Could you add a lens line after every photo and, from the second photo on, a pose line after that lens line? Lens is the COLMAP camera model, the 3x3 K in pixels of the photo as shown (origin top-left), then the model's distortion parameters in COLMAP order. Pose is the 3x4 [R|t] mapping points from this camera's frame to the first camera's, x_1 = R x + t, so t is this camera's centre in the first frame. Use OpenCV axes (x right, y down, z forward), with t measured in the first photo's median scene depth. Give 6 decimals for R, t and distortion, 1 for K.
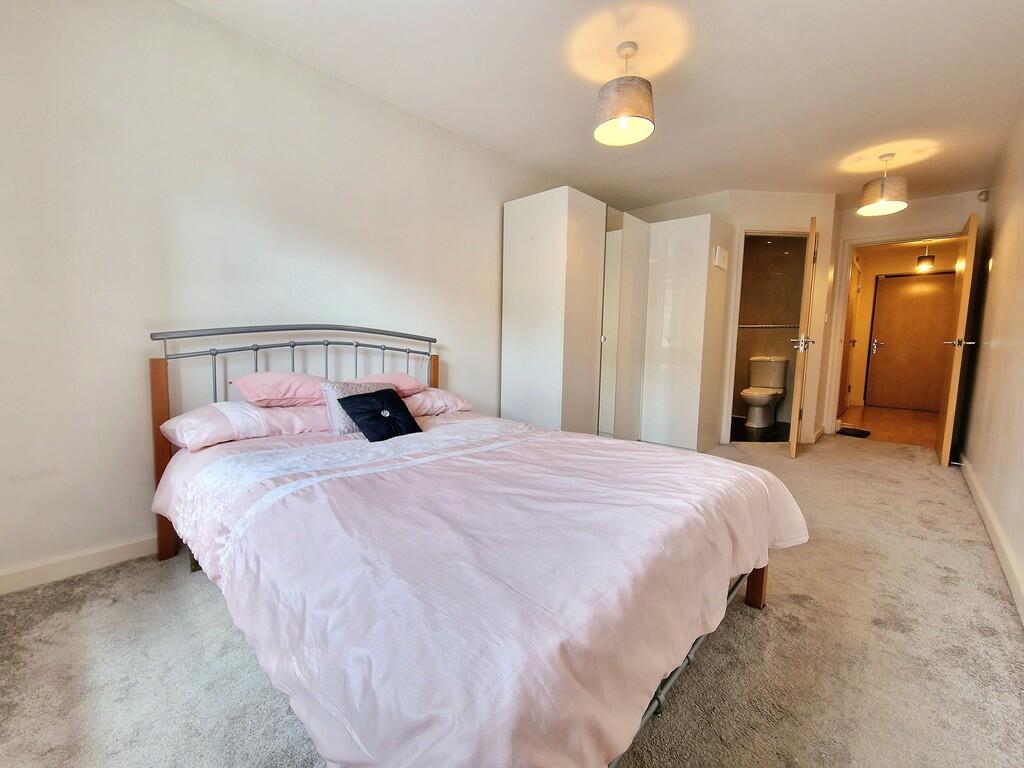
lens RADIAL K [[421.5, 0, 514.1], [0, 421.5, 381.1], [0, 0, 1]] dist [0.000604, -0.000642]
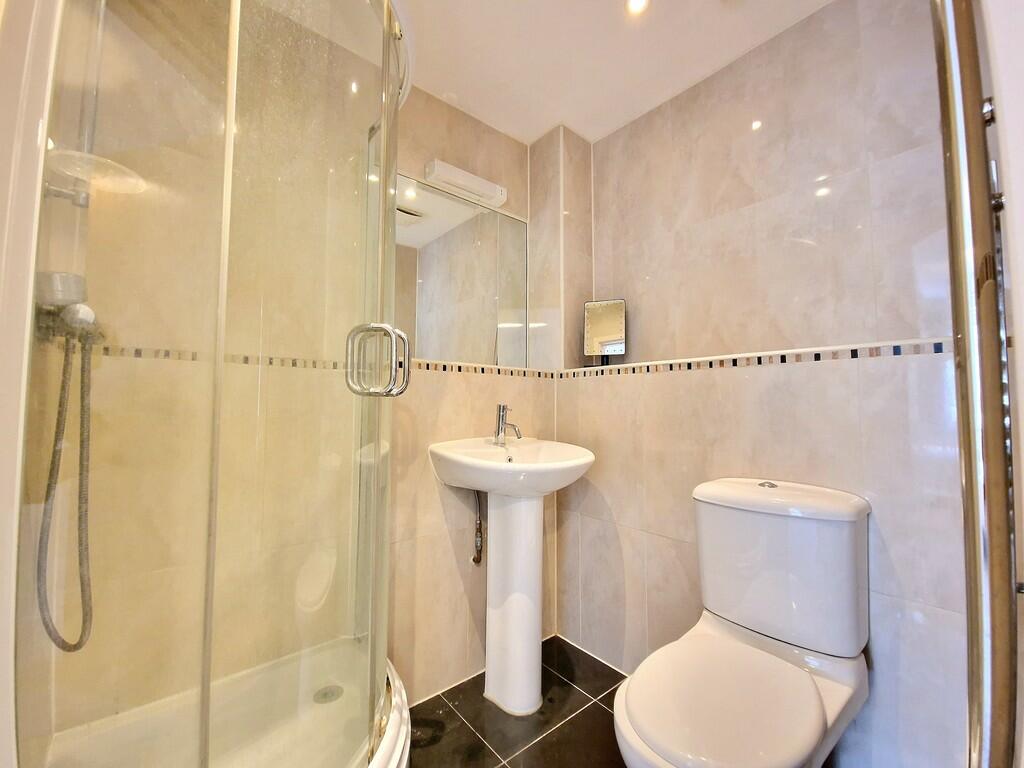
lens RADIAL K [[421.5, 0, 514.1], [0, 421.5, 381.1], [0, 0, 1]] dist [0.000604, -0.000642]
pose [[0.994572, -0.019995, -0.102114, 0.579409], [0.003852, 0.987766, -0.155897, -0.093402], [0.103982, 0.154657, 0.982481, 0.890365]]
